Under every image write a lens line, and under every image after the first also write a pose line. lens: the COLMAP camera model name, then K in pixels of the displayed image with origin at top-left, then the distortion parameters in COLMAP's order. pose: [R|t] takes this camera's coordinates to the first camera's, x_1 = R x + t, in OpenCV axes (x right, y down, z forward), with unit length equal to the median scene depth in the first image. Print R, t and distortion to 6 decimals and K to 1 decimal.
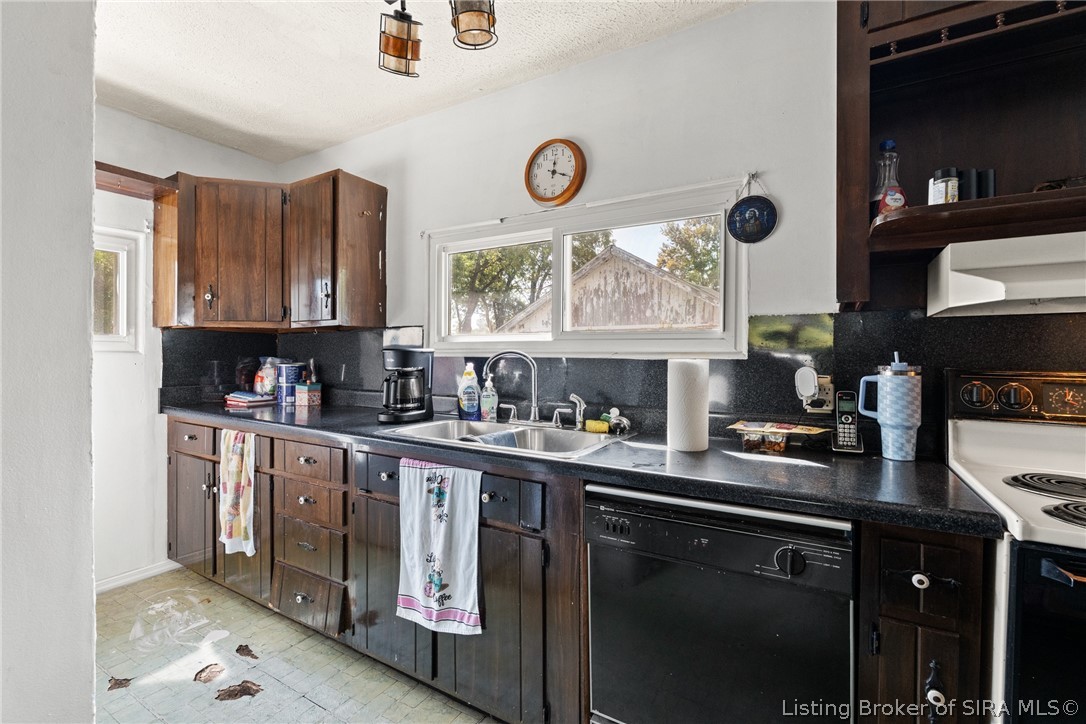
lens RADIAL K [[488.0, 0, 539.9], [0, 488.0, 356.9], [0, 0, 1]] dist [-0.004965, 0.000650]
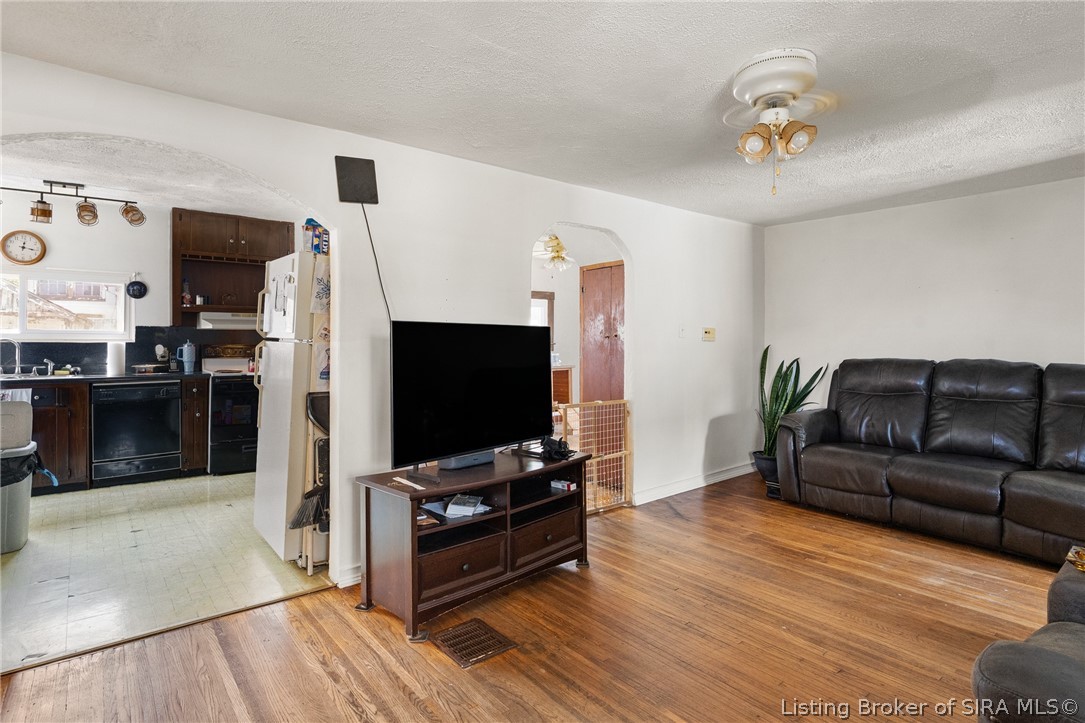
lens RADIAL K [[560.8, 0, 538.8], [0, 560.8, 340.2], [0, 0, 1]] dist [-0.014997, -0.000882]
pose [[0.350551, -0.001064, 0.936543, -1.845927], [0.005029, 0.999987, -0.000746, 0.007615], [-0.936530, 0.004971, 0.350551, -2.386467]]
